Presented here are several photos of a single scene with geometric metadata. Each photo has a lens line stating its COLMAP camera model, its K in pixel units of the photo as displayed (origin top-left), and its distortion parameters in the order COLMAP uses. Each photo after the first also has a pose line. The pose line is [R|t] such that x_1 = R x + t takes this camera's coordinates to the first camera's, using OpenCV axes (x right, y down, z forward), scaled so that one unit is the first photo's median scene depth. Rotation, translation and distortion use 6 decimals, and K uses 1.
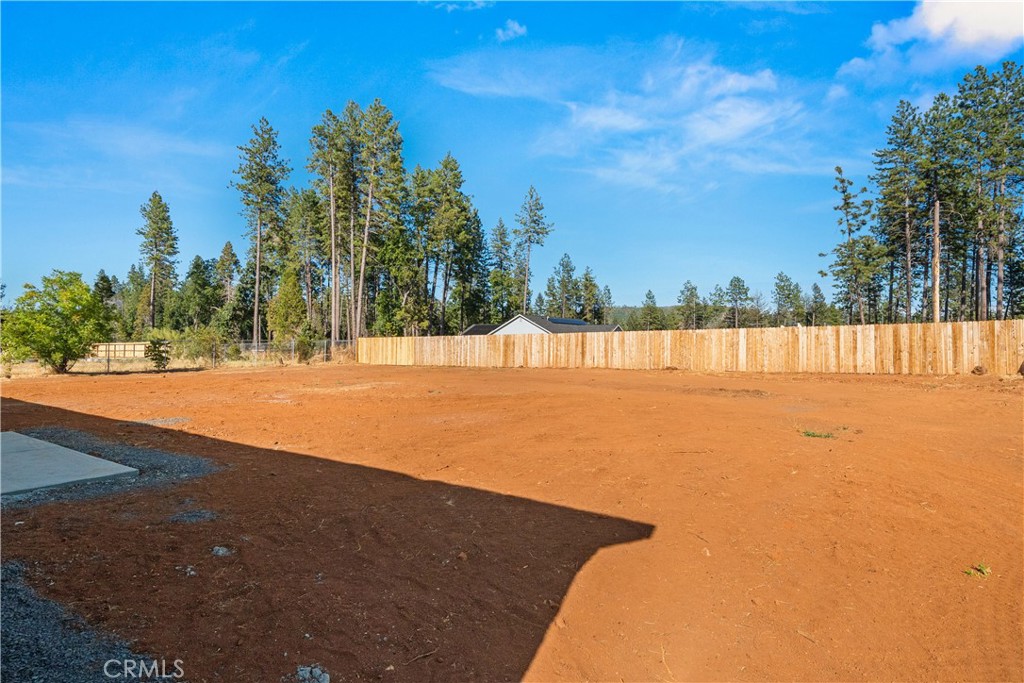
lens RADIAL K [[537.7, 0, 509.5], [0, 537.7, 336.1], [0, 0, 1]] dist [0.013240, 0.000147]
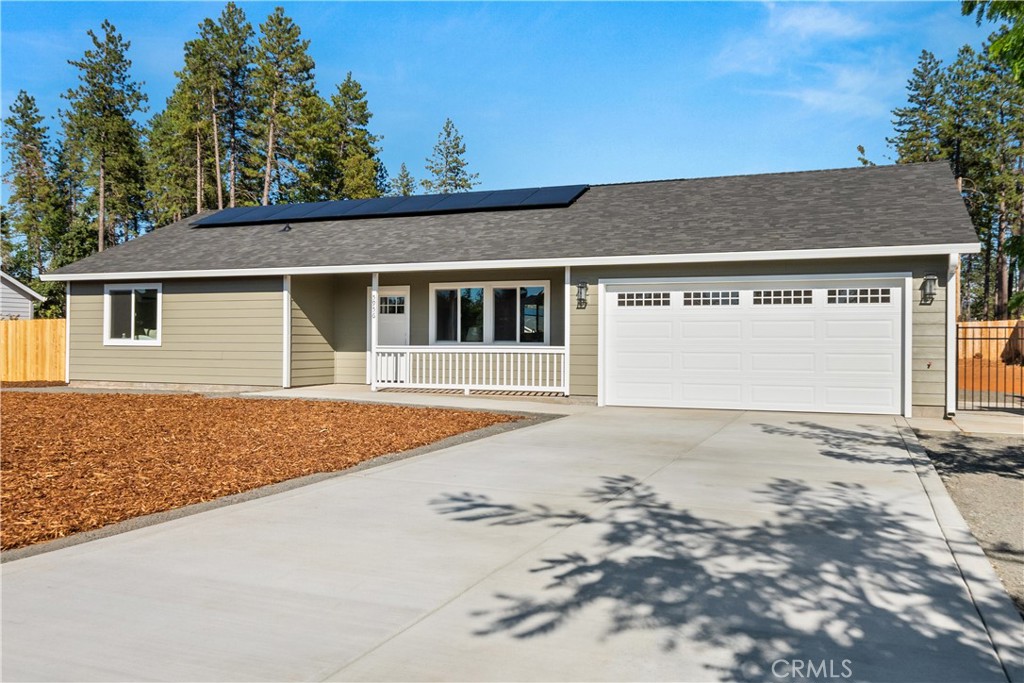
lens RADIAL K [[833.2, 0, 511.1], [0, 833.2, 343.1], [0, 0, 1]] dist [0.052328, 0.001094]
pose [[0.984410, -0.004789, 0.175826, -0.137886], [0.002442, 0.999905, 0.013558, 0.000082], [-0.175874, -0.012918, 0.984328, -0.184324]]
